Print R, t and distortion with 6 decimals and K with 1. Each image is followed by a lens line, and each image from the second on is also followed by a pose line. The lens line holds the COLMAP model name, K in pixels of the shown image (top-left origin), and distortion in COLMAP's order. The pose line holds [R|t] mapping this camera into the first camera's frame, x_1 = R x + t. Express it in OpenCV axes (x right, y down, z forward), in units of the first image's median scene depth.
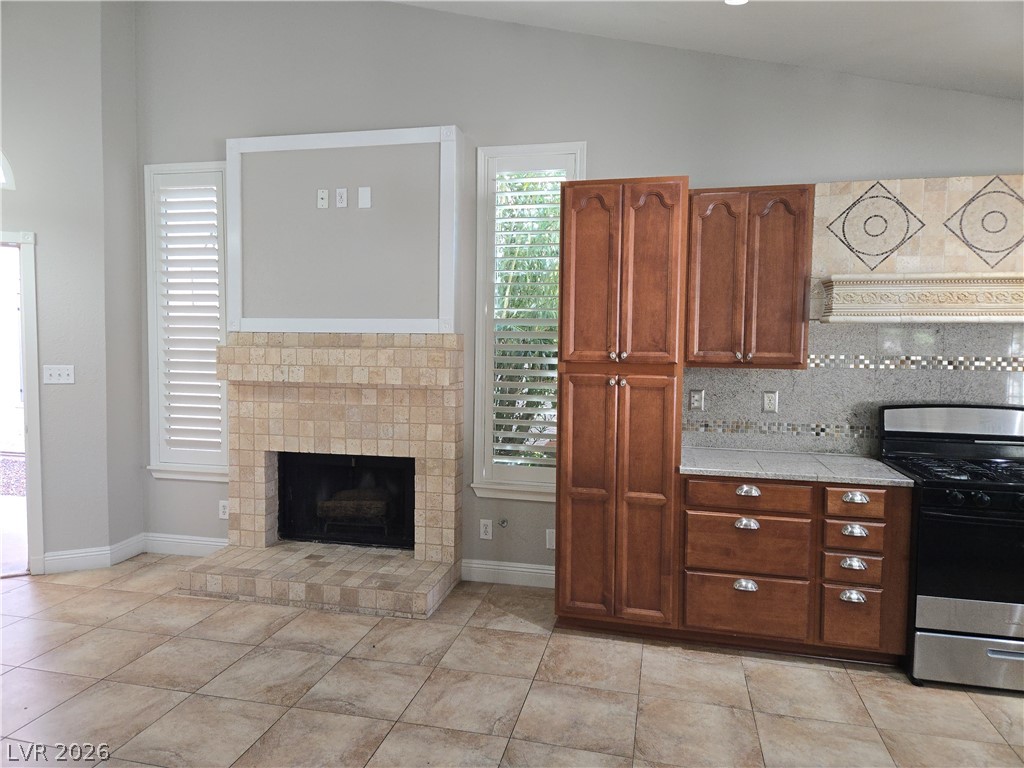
lens RADIAL K [[685.5, 0, 512.9], [0, 685.5, 378.7], [0, 0, 1]] dist [0.069934, -0.052055]
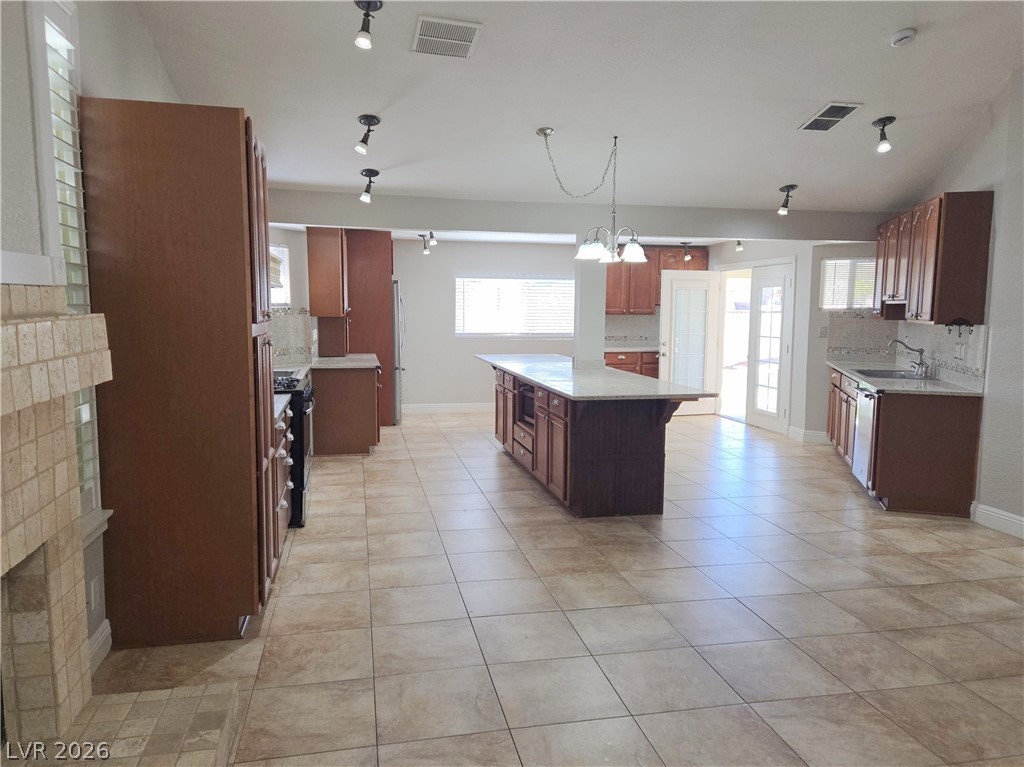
lens RADIAL K [[685.5, 0, 518.2], [0, 685.5, 383.9], [0, 0, 1]] dist [0.069934, -0.052055]
pose [[-0.418294, -0.113910, 0.901141, -0.903576], [0.046542, 0.988114, 0.146507, -0.064393], [-0.907119, 0.103224, -0.408020, 1.119914]]
